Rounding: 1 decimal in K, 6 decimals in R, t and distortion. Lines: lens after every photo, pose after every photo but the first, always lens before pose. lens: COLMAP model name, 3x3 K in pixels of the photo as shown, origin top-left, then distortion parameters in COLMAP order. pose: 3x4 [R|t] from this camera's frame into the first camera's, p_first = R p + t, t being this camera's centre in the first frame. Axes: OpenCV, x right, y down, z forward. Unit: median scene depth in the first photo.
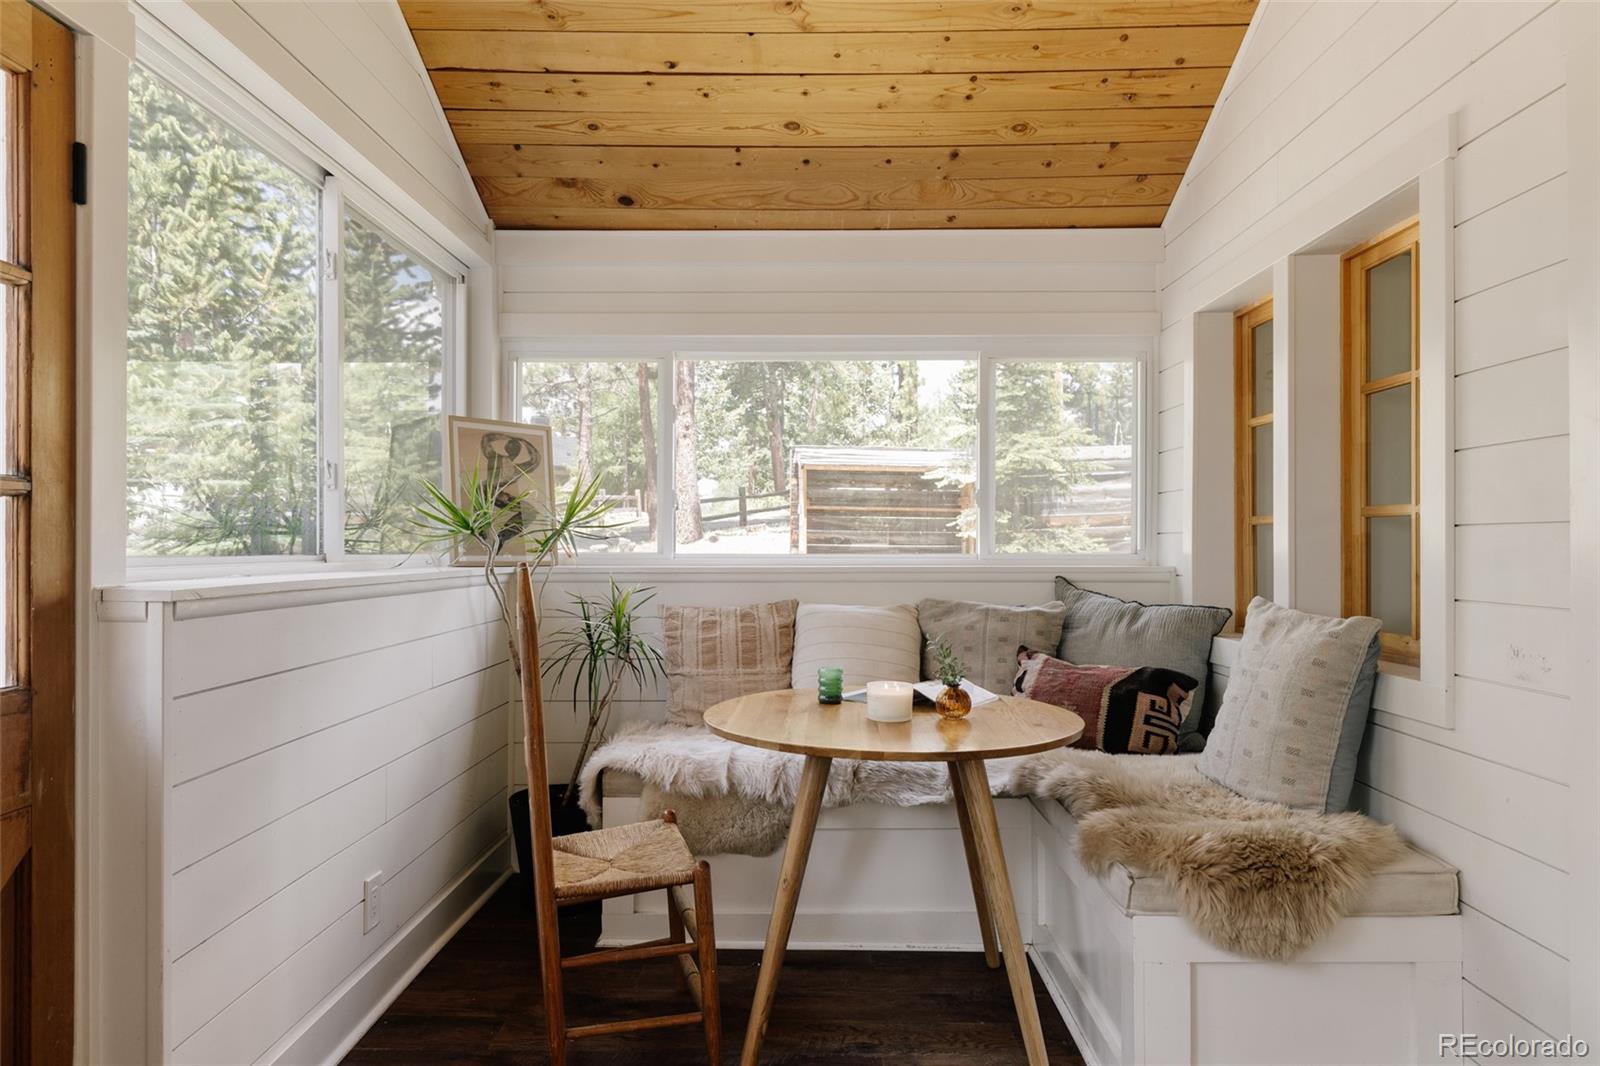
lens RADIAL K [[996.4, 0, 799.4], [0, 996.4, 538.5], [0, 0, 1]] dist [-0.004865, -0.000808]
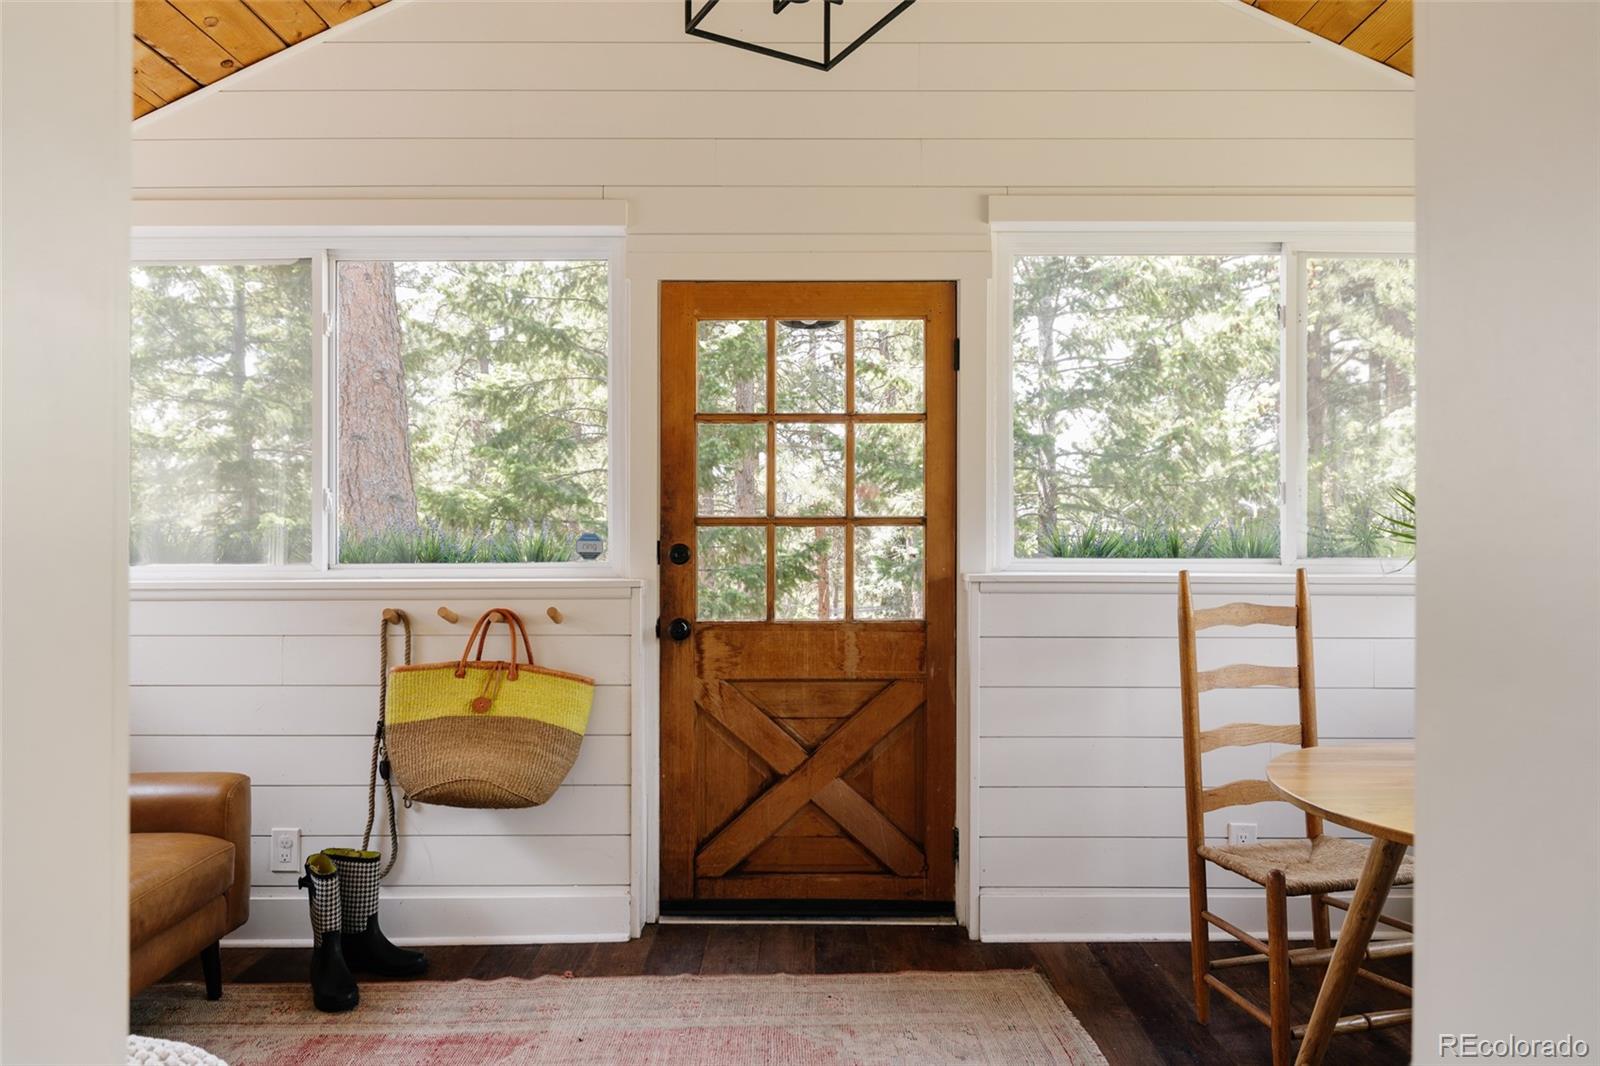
lens RADIAL K [[996.4, 0, 801.3], [0, 996.4, 532.6], [0, 0, 1]] dist [-0.004865, -0.000808]
pose [[0.026434, -0.015633, -0.999528, 1.207984], [0.000940, 0.999878, -0.015614, 0.002803], [0.999650, -0.000527, 0.026445, 0.671050]]
